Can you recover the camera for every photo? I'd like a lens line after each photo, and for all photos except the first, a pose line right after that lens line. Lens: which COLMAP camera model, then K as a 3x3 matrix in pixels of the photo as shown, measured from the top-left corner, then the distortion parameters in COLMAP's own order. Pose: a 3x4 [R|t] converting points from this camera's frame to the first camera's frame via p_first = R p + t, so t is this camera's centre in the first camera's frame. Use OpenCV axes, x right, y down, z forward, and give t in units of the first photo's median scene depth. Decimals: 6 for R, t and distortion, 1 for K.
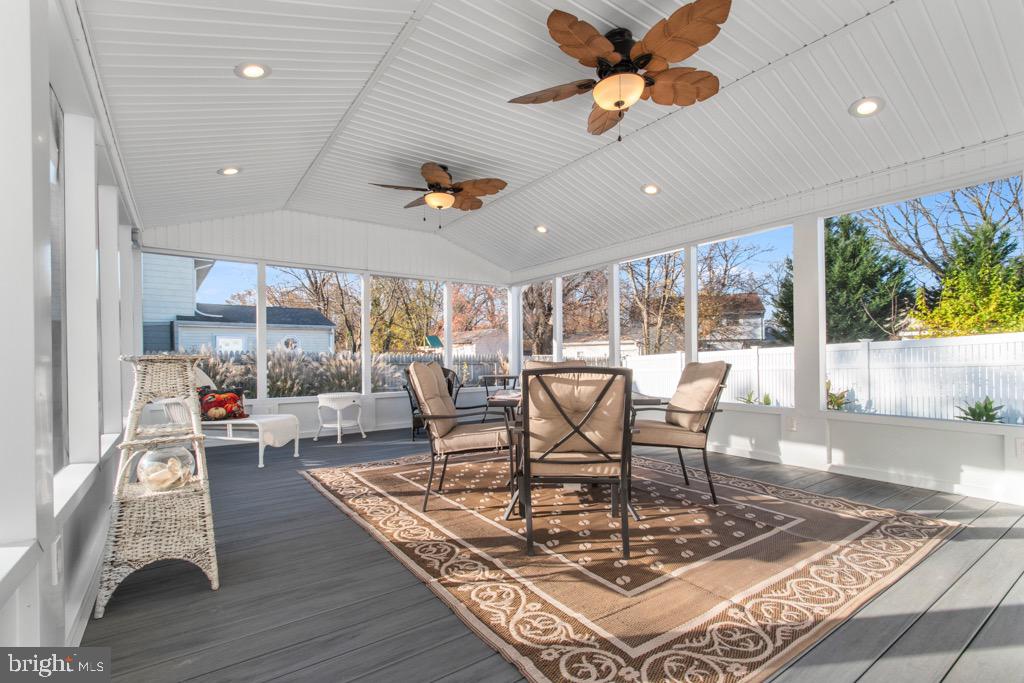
lens RADIAL K [[453.6, 0, 510.7], [0, 453.6, 350.4], [0, 0, 1]] dist [0.000408, 0.000051]
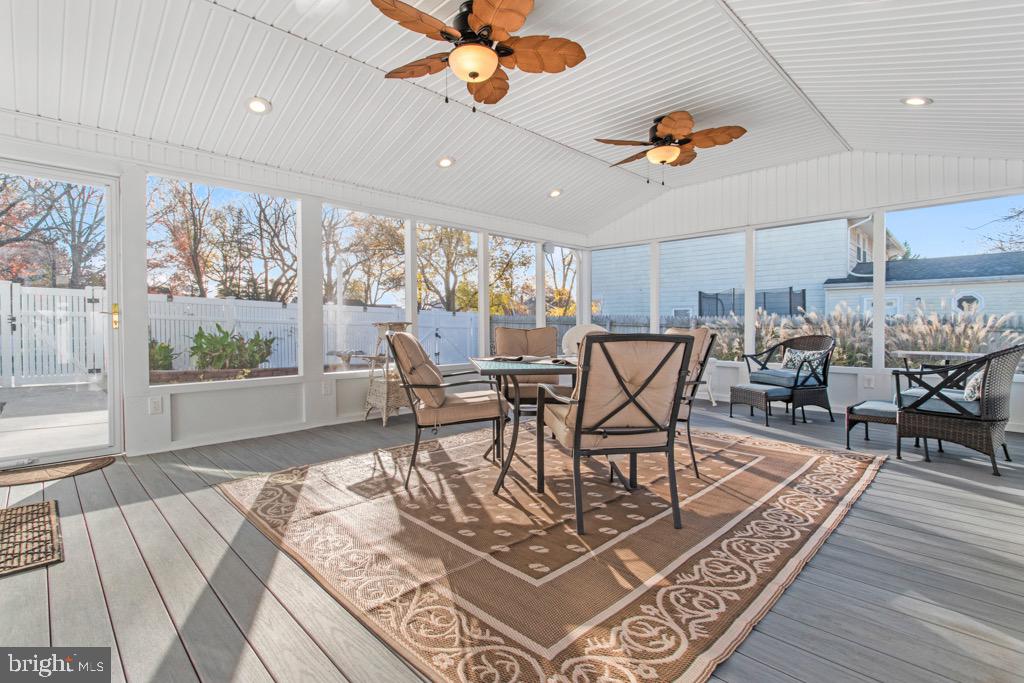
lens RADIAL K [[479.4, 0, 512.0], [0, 479.4, 341.5], [0, 0, 1]] dist [-0.002568, -0.000594]
pose [[0.191867, 0.042239, -0.980512, 1.243676], [0.015476, 0.998819, 0.046056, 0.005578], [0.981299, -0.024011, 0.190986, 0.826732]]
